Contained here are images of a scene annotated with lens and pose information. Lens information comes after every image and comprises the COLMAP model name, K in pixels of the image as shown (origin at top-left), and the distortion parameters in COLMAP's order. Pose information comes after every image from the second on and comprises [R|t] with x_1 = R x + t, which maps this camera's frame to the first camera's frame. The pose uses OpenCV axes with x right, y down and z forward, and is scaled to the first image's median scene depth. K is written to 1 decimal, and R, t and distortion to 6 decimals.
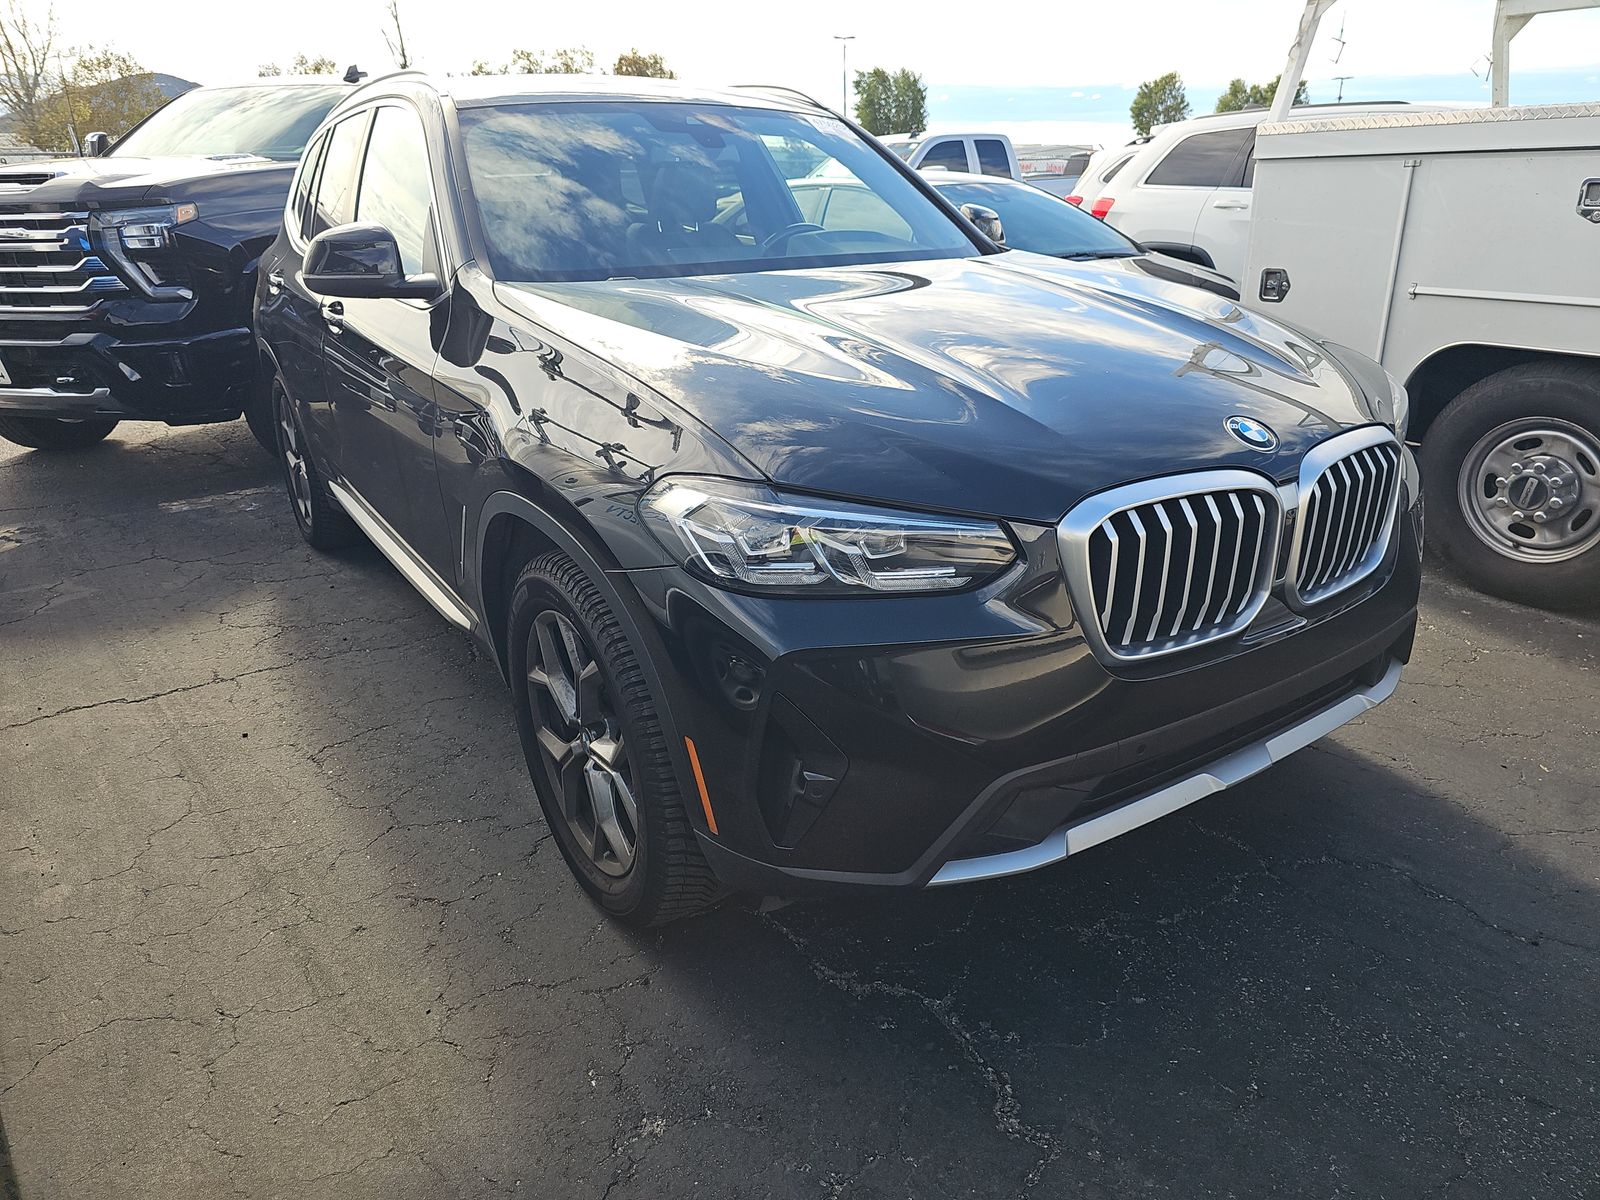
lens RADIAL K [[1066.3, 0, 814.5], [0, 1066.3, 596.0], [0, 0, 1]] dist [0.039762, -0.031267]
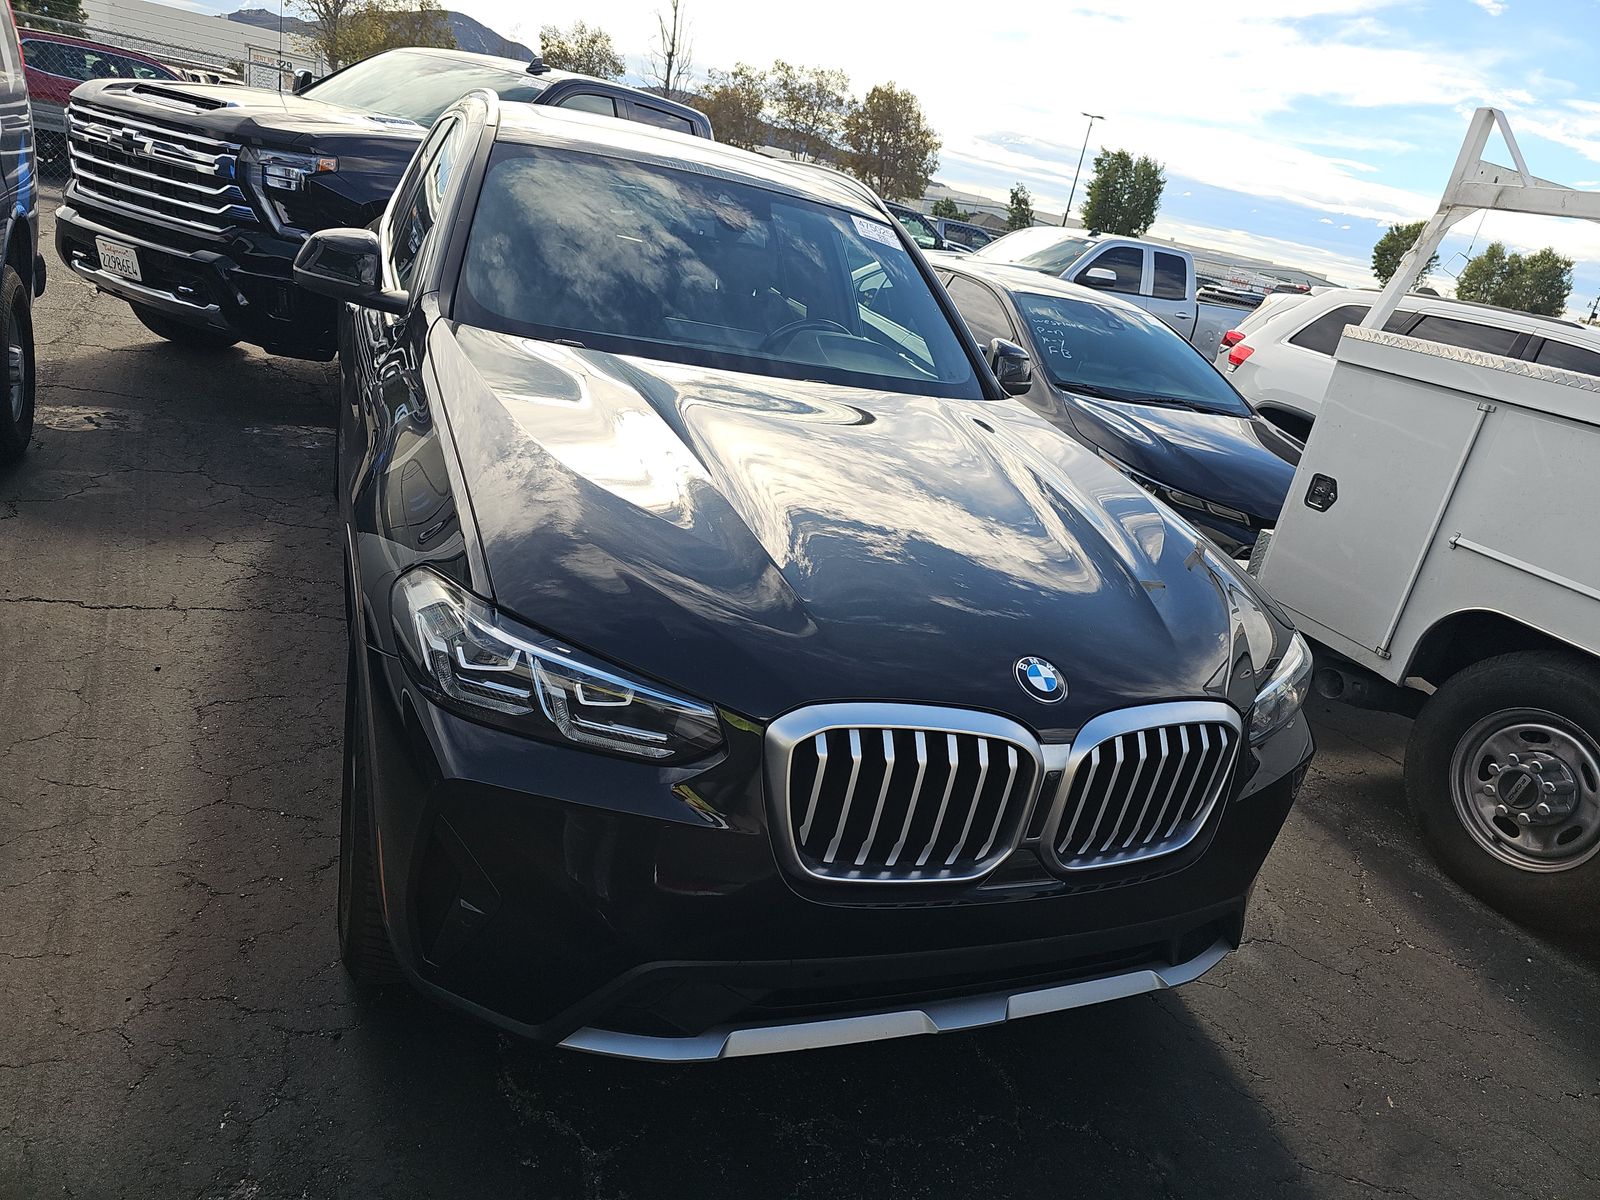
lens RADIAL K [[1066.3, 0, 797.0], [0, 1066.3, 607.1], [0, 0, 1]] dist [0.039762, -0.031267]
pose [[0.956357, 0.264851, -0.123433, 0.149764], [-0.267491, 0.963547, -0.005029, -0.074552], [0.117601, 0.037827, 0.992340, 0.022791]]
